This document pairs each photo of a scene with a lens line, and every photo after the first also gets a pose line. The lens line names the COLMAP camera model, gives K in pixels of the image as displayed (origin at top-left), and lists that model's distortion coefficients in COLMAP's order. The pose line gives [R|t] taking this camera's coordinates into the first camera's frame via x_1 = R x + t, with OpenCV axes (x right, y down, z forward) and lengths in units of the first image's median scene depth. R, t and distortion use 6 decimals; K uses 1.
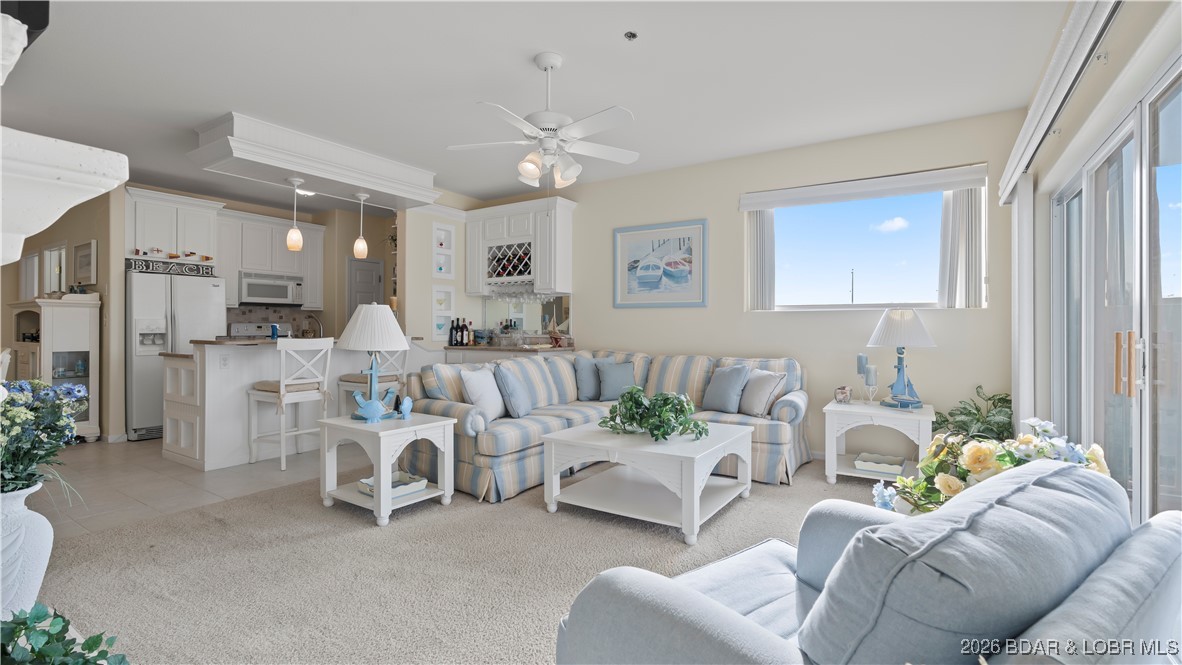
lens RADIAL K [[534.9, 0, 589.5], [0, 534.9, 327.9], [0, 0, 1]] dist [-0.003400, -0.000202]
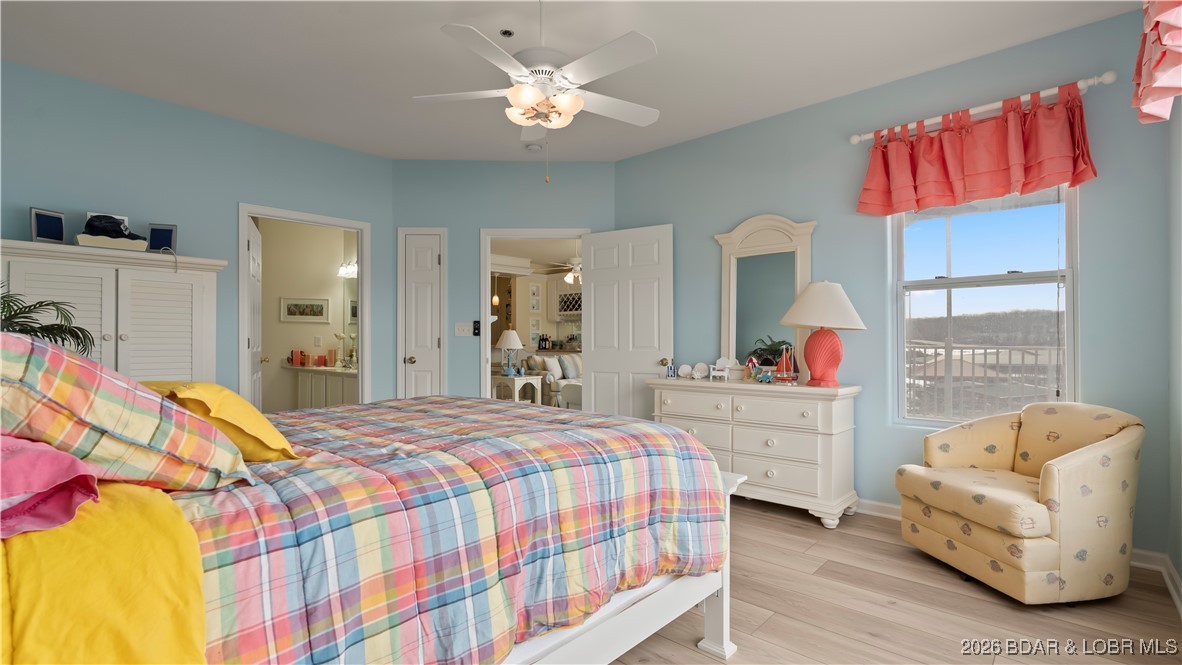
lens RADIAL K [[534.9, 0, 591.9], [0, 534.9, 336.3], [0, 0, 1]] dist [-0.003400, -0.000202]
pose [[0.988230, -0.005841, -0.152863, 0.195658], [0.004666, 0.999957, -0.008046, 0.003848], [0.152903, 0.007238, 0.988215, -0.772267]]
